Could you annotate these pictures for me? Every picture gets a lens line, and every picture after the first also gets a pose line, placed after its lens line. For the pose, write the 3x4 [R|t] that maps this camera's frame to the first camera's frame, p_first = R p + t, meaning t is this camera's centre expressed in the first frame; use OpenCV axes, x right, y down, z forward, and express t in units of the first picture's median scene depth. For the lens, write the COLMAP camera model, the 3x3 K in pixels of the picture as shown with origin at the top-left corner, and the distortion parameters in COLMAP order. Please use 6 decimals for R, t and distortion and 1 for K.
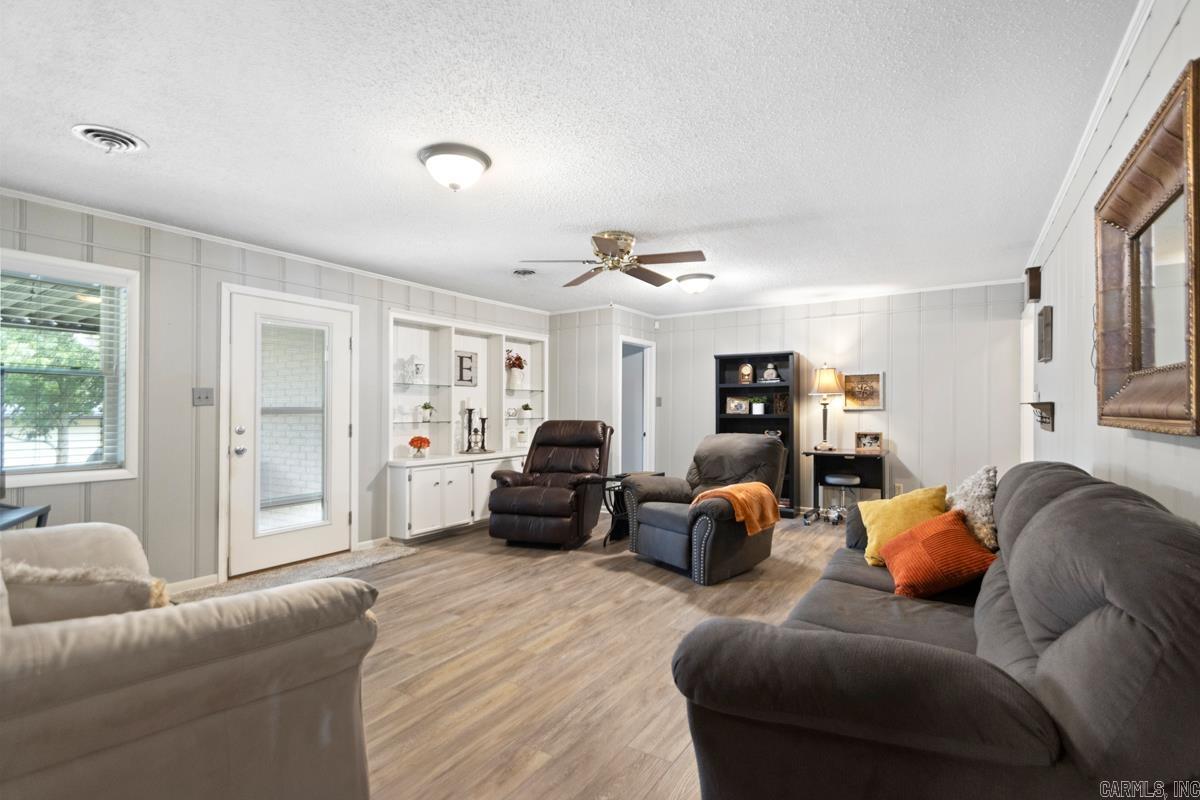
lens RADIAL K [[577.2, 0, 591.1], [0, 577.2, 404.5], [0, 0, 1]] dist [0.002218, 0.000127]
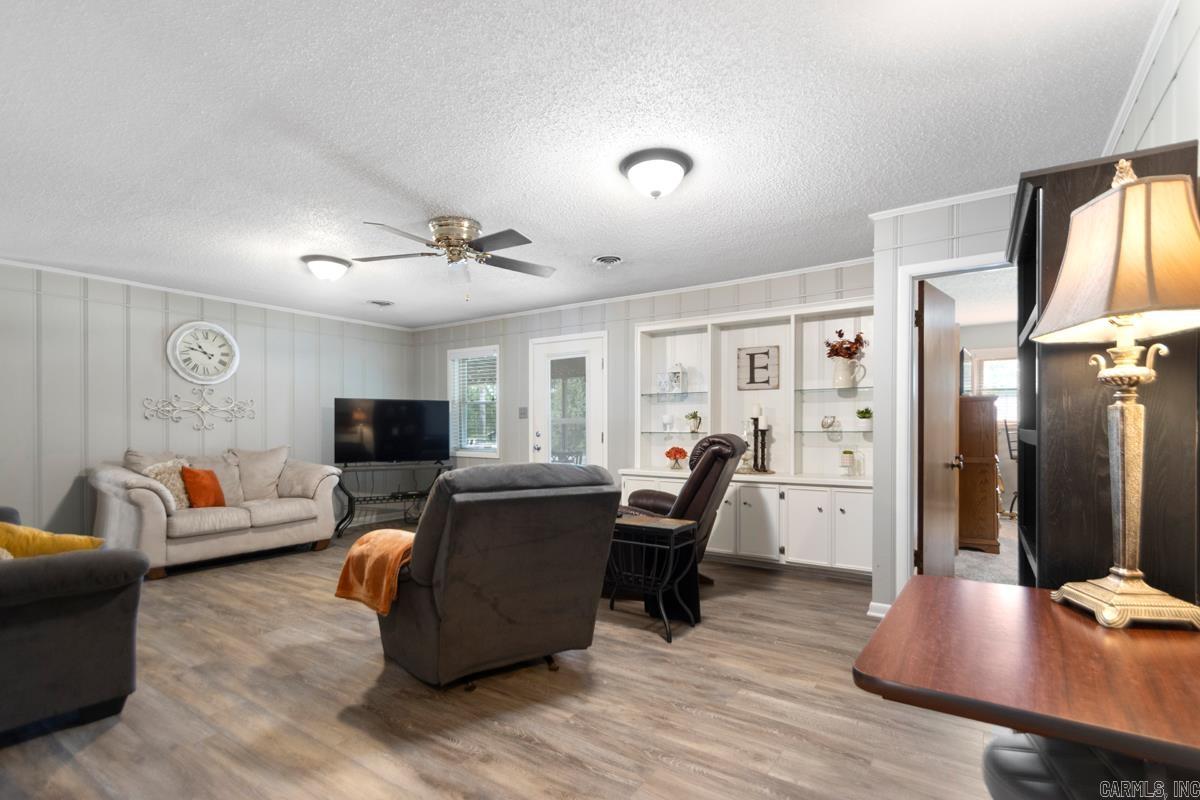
lens RADIAL K [[551.5, 0, 599.9], [0, 551.5, 412.1], [0, 0, 1]] dist [0.012968, -0.015030]
pose [[-0.006376, -0.017158, -0.999832, 1.070103], [0.015530, 0.999731, -0.017255, 0.019170], [0.999859, -0.015637, -0.006108, 1.483946]]
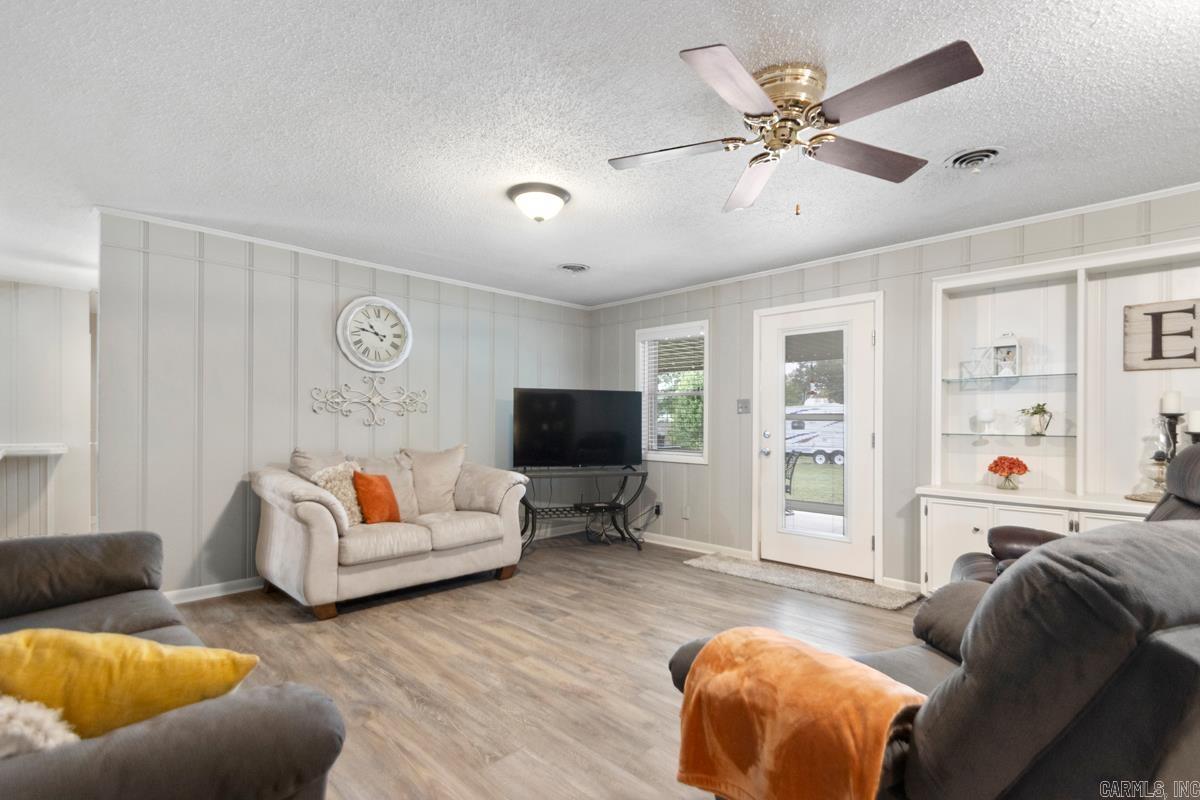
lens RADIAL K [[556.0, 0, 607.4], [0, 556.0, 400.7], [0, 0, 1]] dist [0.012268, -0.015762]
pose [[-0.197089, -0.030377, -0.979915, 0.690991], [0.010157, 0.999403, -0.033024, 0.014908], [0.980333, -0.016462, -0.196663, 1.147756]]
